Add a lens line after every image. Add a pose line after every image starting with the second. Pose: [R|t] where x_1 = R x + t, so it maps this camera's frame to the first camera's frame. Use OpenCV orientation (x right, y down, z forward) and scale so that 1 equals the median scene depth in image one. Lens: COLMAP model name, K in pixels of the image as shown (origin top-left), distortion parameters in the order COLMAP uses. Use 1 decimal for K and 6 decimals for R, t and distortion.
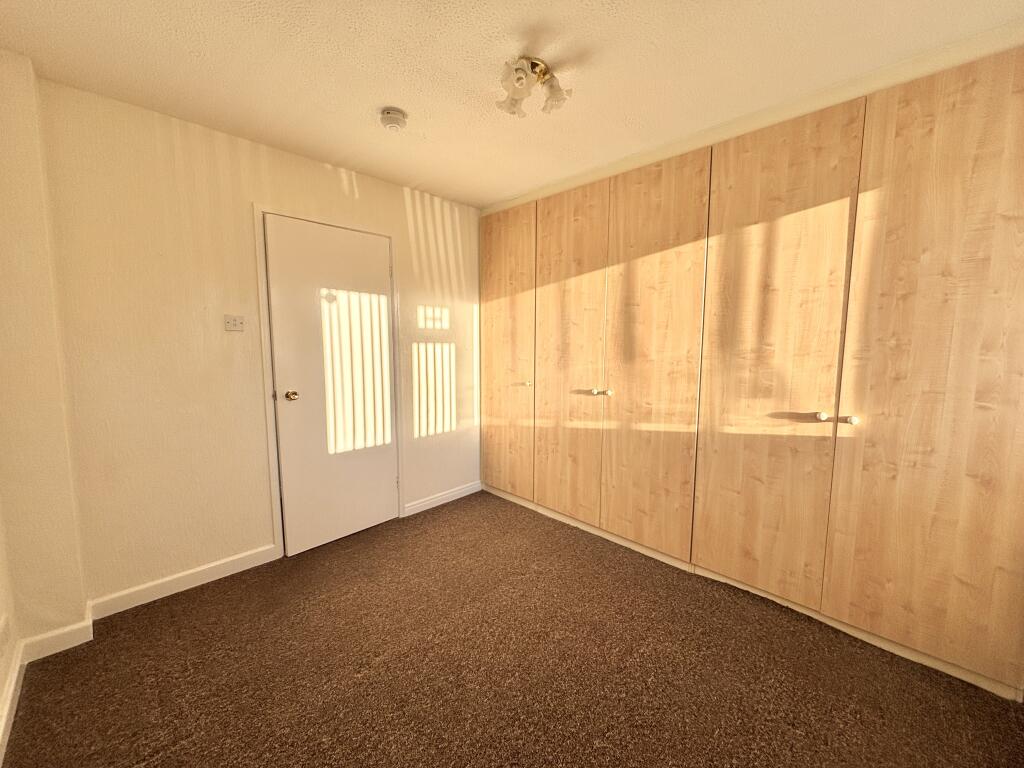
lens RADIAL K [[410.3, 0, 509.7], [0, 410.3, 383.6], [0, 0, 1]] dist [0.018332, -0.008280]
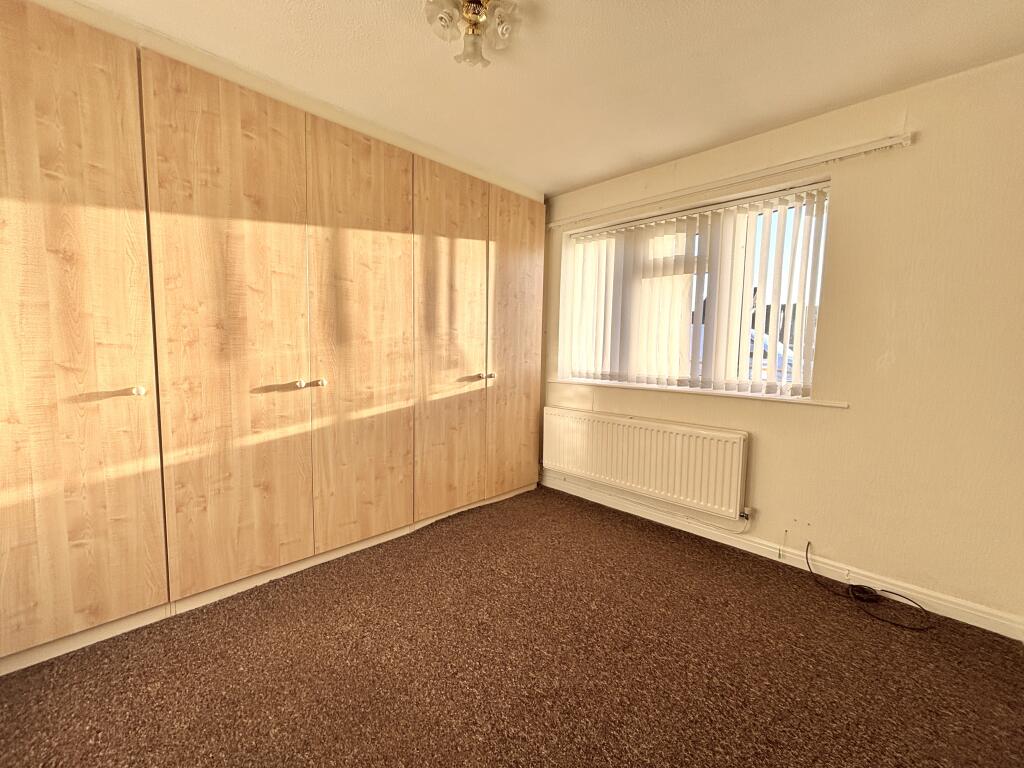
lens RADIAL K [[410.3, 0, 509.5], [0, 410.3, 384.5], [0, 0, 1]] dist [0.010048, -0.007939]
pose [[-0.002092, -0.094842, 0.995490, -0.636328], [0.088361, 0.991581, 0.094655, -0.021252], [-0.996086, 0.088161, 0.006305, 0.695849]]
